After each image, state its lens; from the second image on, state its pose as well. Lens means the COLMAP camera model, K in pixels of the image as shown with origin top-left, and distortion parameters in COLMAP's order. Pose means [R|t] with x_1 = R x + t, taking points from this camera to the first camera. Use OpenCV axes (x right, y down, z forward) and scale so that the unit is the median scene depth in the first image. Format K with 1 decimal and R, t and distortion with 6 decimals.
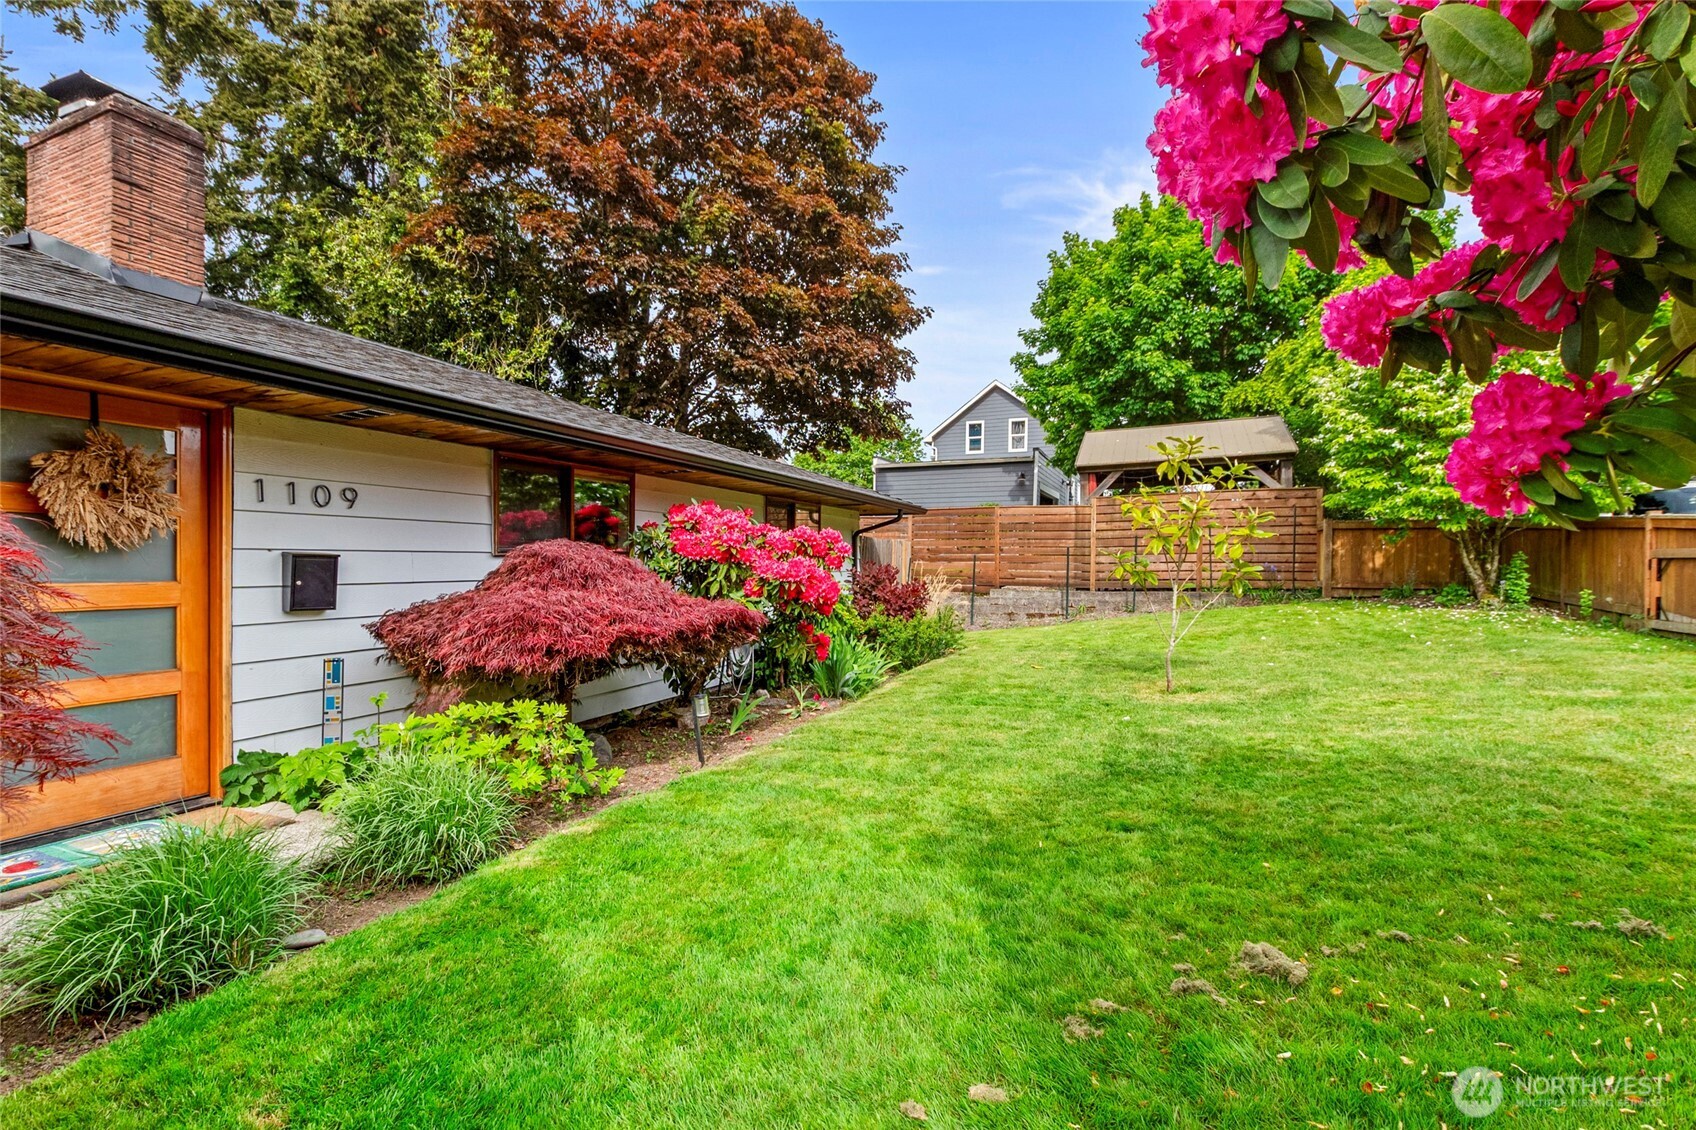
lens RADIAL K [[730.4, 0, 848.0], [0, 730.4, 569.0], [0, 0, 1]] dist [0.001950, -0.000907]
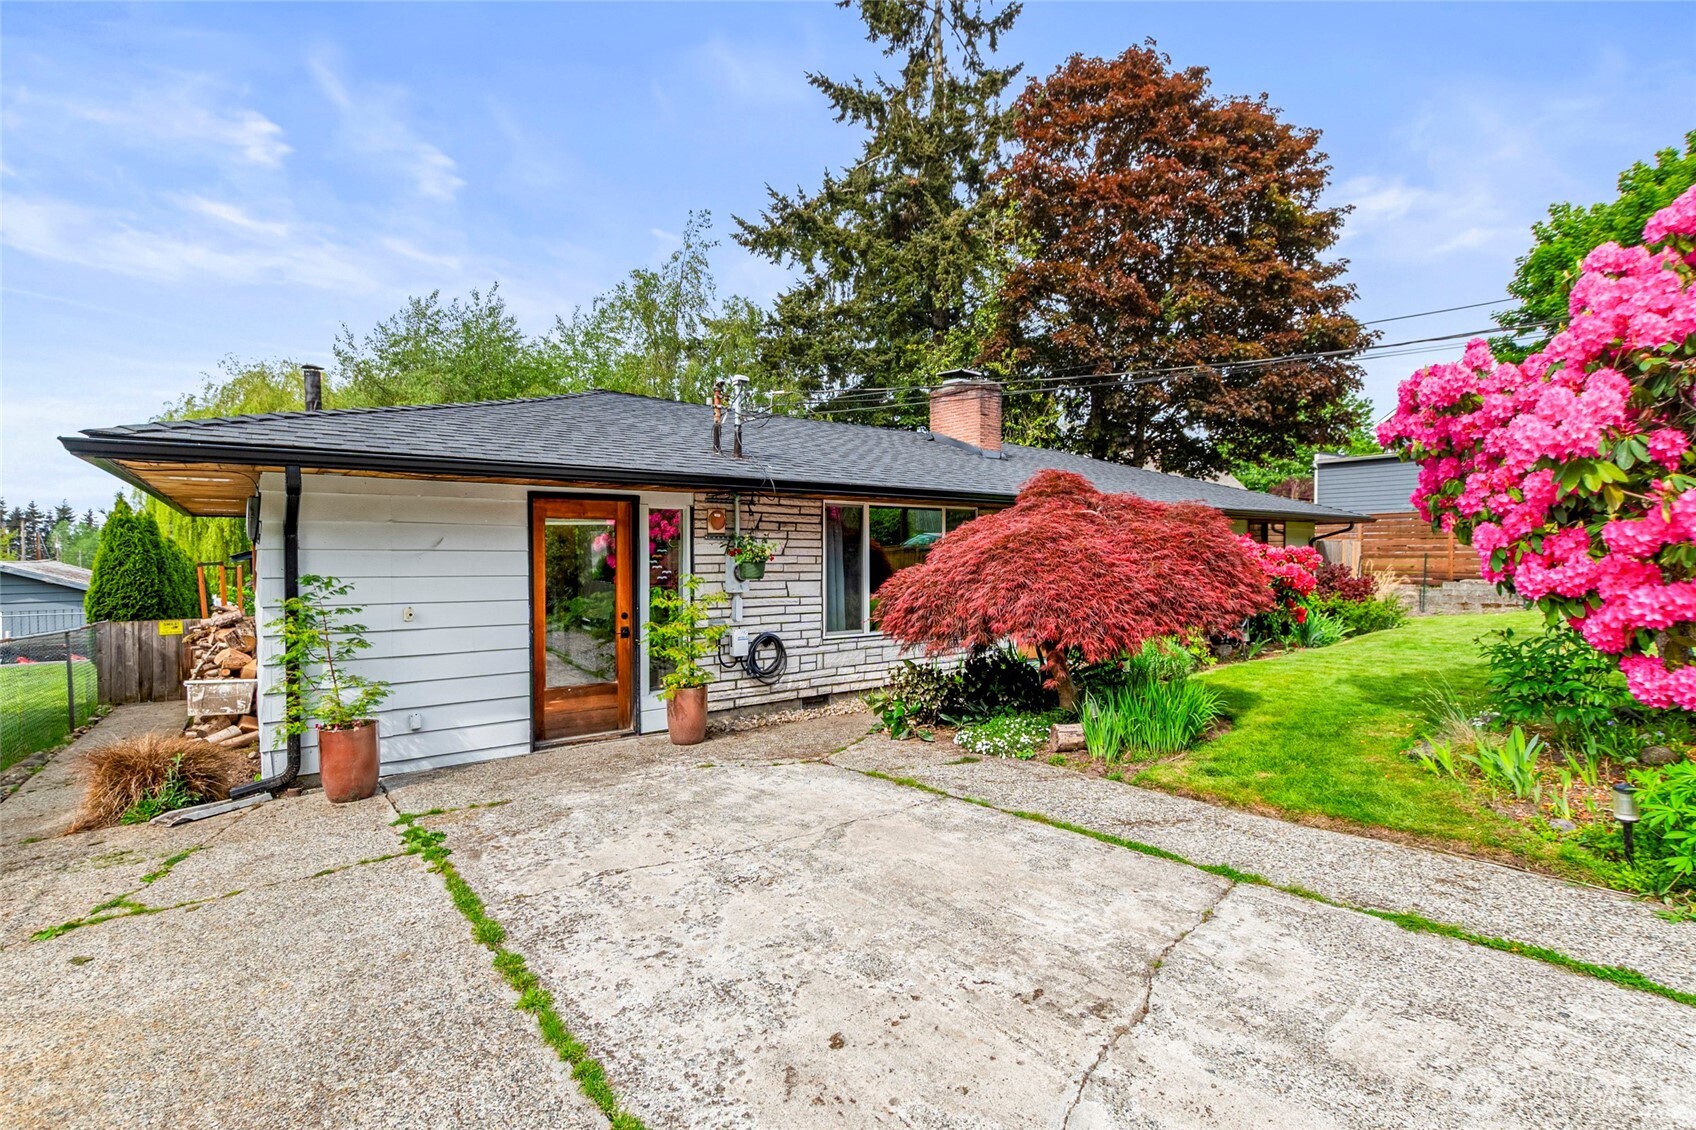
lens RADIAL K [[792.1, 0, 848.0], [0, 792.1, 565.0], [0, 0, 1]] dist [0.000849, -0.000566]
pose [[0.884284, -0.004779, -0.466924, -0.050731], [0.008265, 0.999951, 0.005418, -0.013632], [0.466876, -0.008650, 0.884281, -0.538268]]
